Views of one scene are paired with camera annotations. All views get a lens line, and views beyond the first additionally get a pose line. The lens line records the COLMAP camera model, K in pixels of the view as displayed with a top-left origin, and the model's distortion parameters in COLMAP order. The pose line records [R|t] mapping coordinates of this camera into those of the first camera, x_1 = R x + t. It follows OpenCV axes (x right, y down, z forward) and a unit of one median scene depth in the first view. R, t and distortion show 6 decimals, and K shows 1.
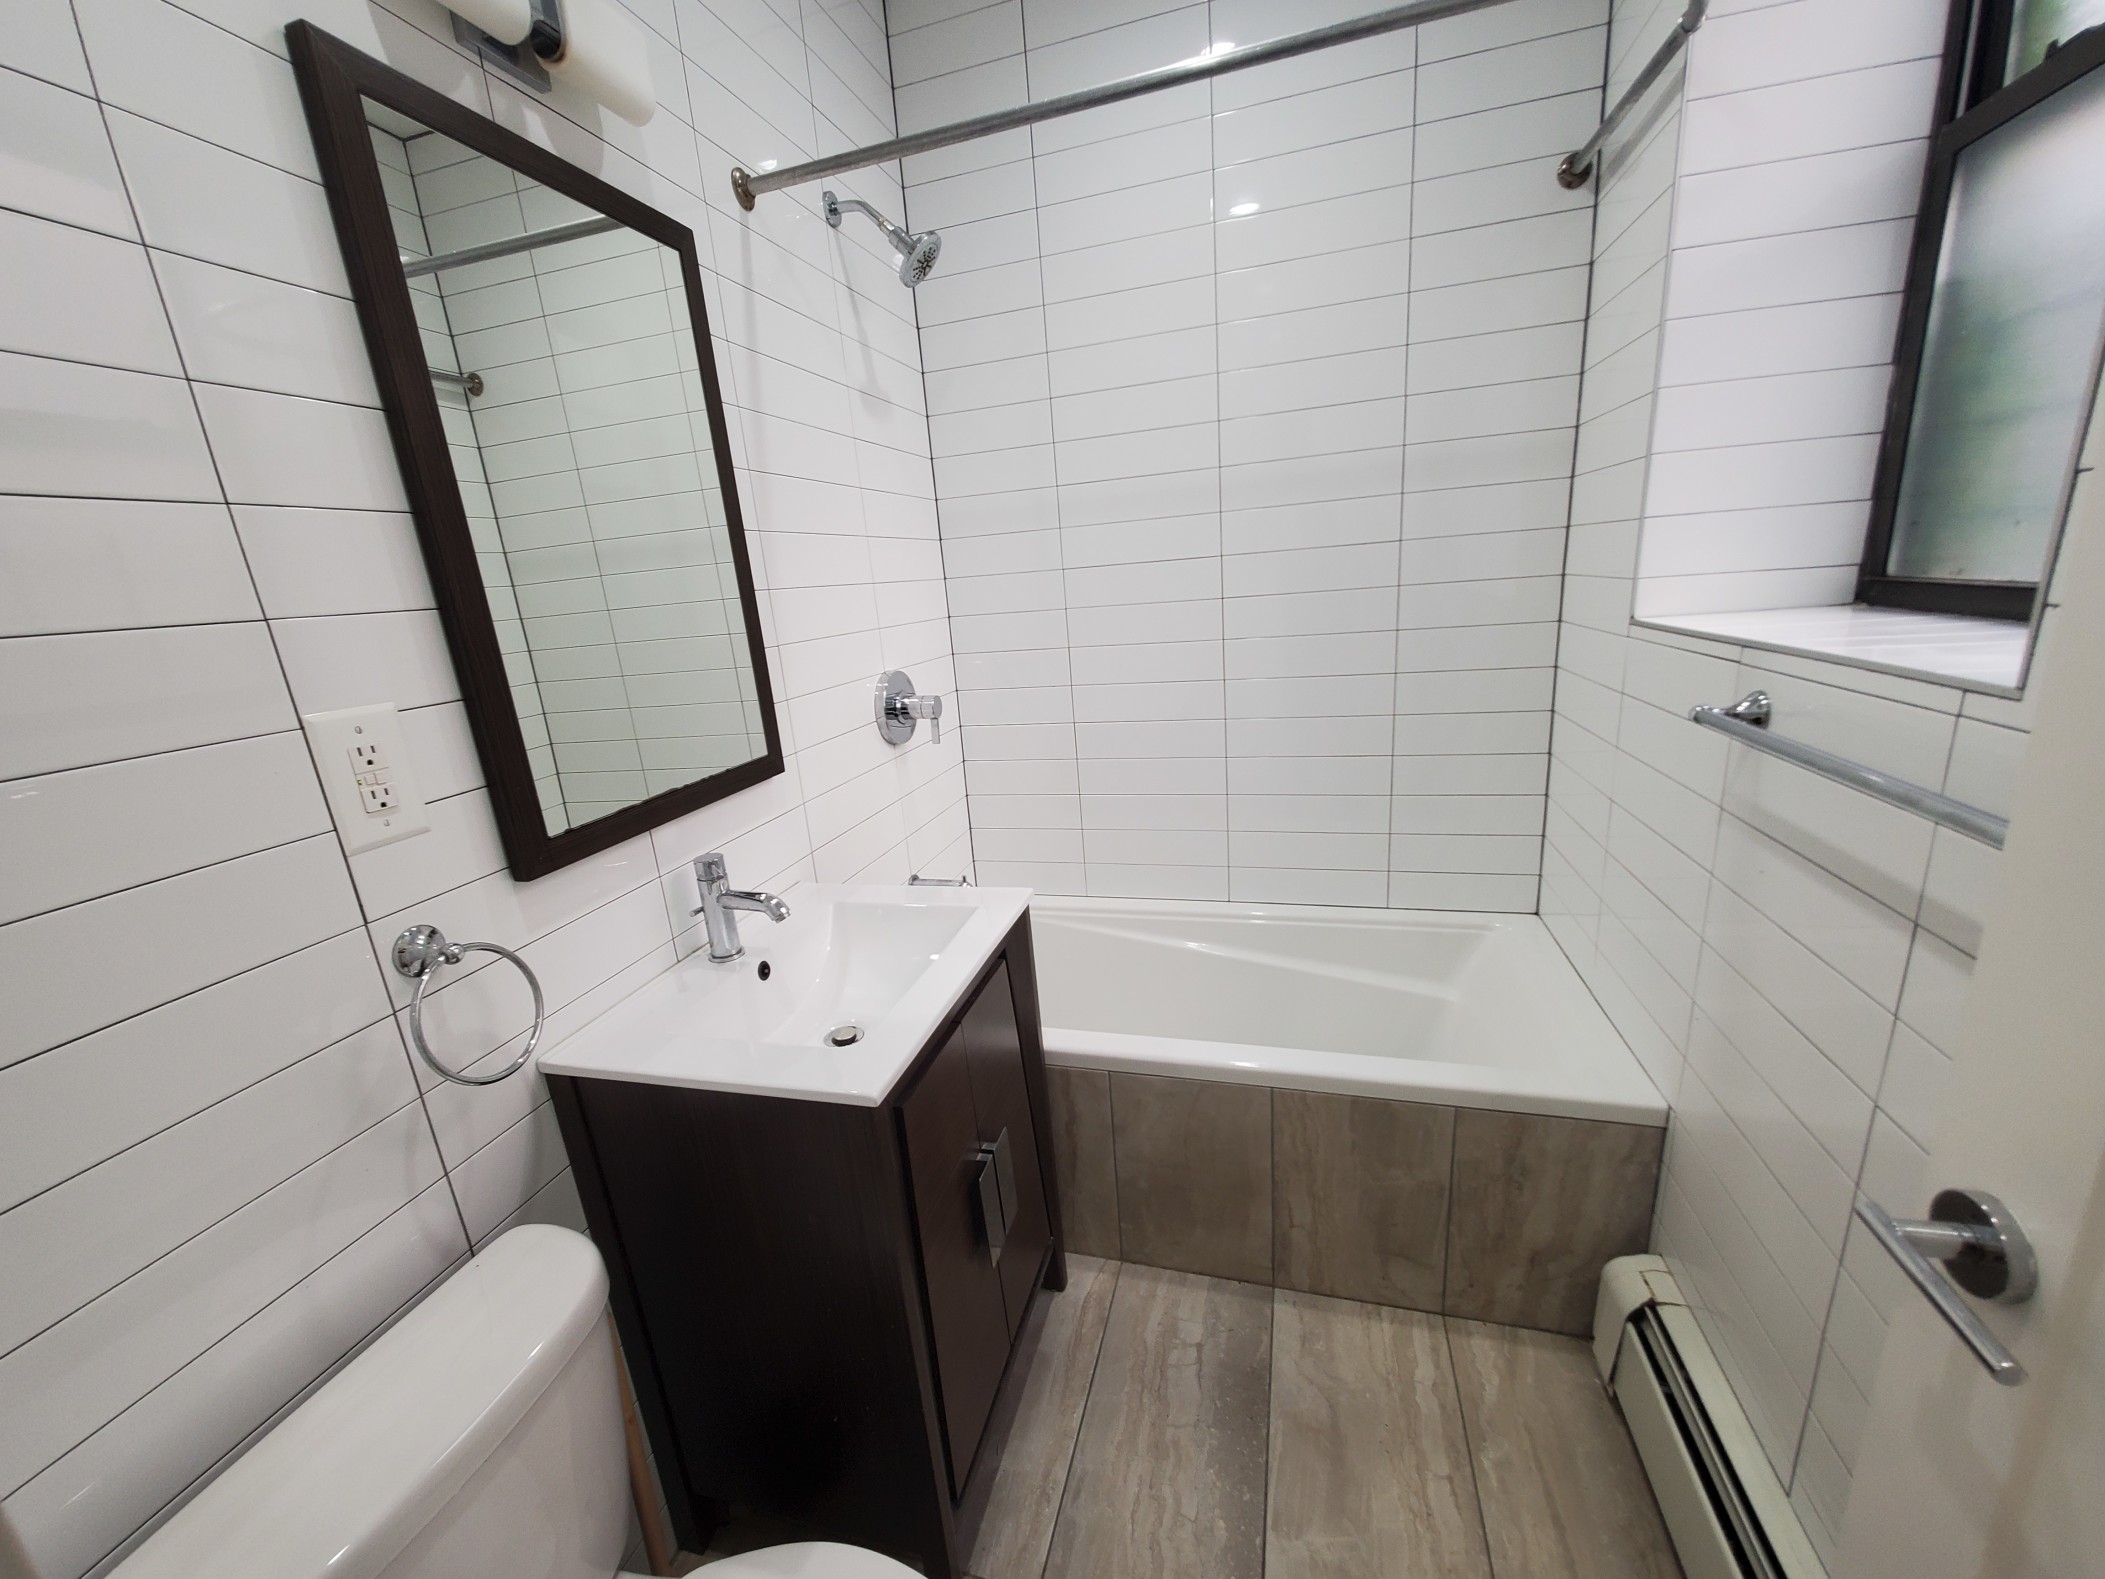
lens RADIAL K [[836.3, 0, 1048.6], [0, 836.3, 798.2], [0, 0, 1]] dist [-0.000284, 0.000221]
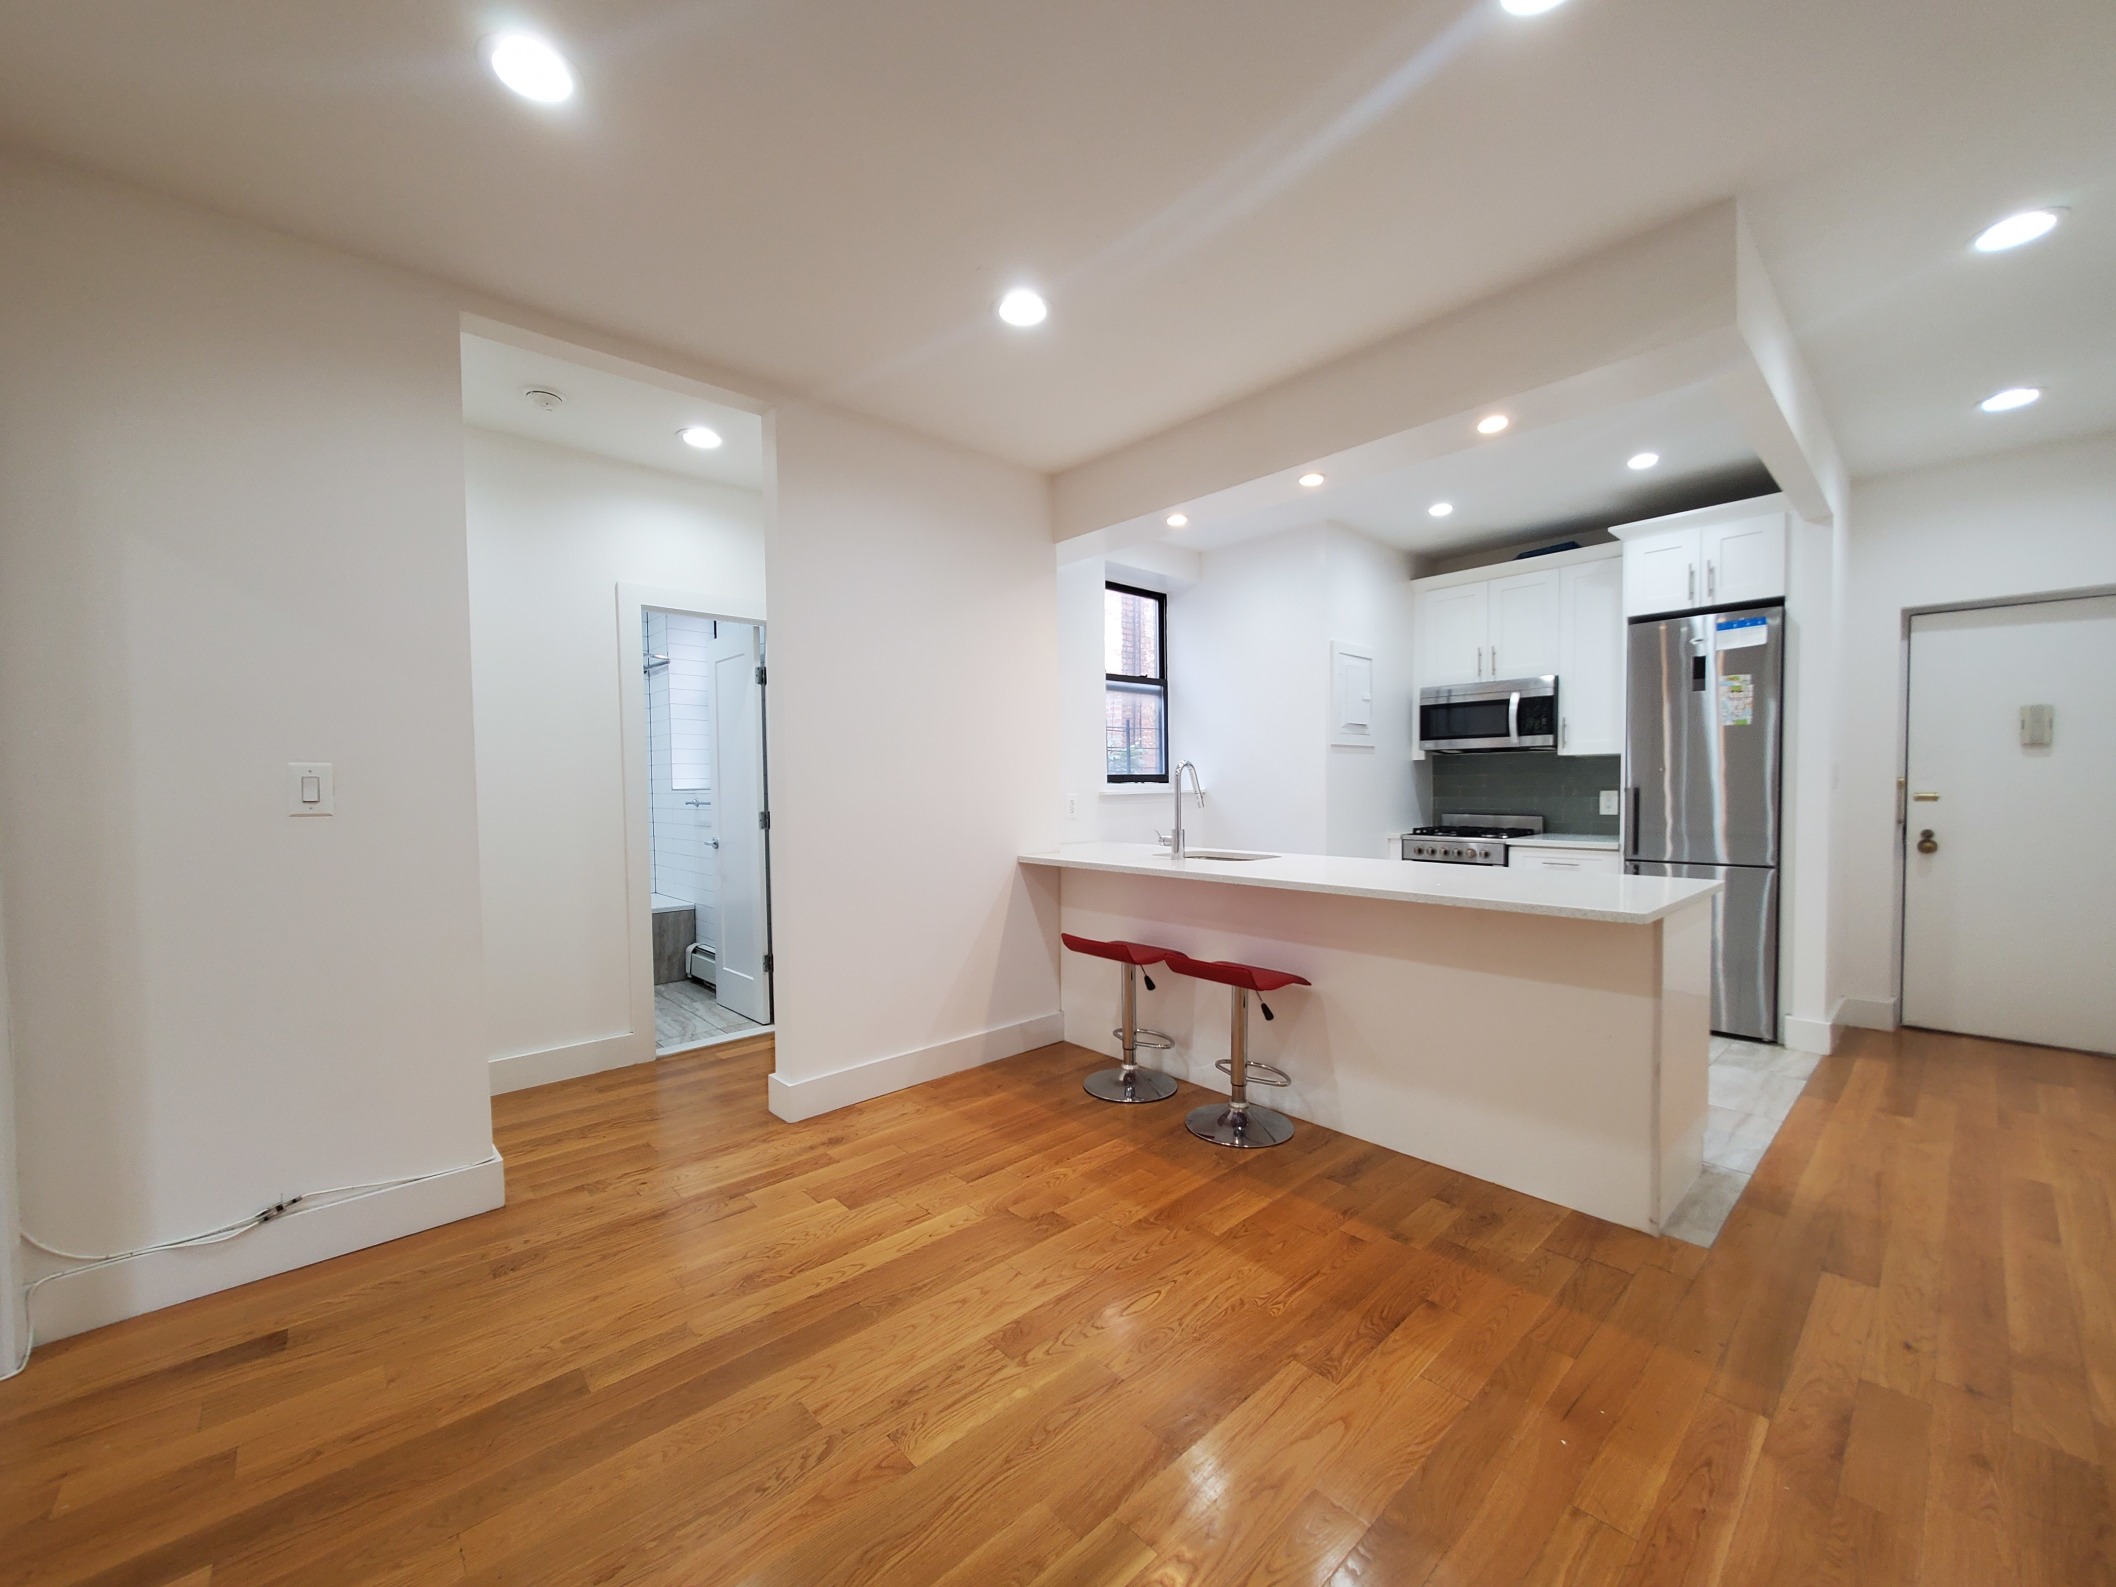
lens RADIAL K [[840.7, 0, 1056.6], [0, 840.7, 799.2], [0, 0, 1]] dist [-0.000284, 0.000221]
pose [[0.518934, 0.043669, 0.853698, -1.749622], [0.201212, 0.964392, -0.171642, 0.884152], [-0.830795, 0.260845, 0.491669, -2.450531]]
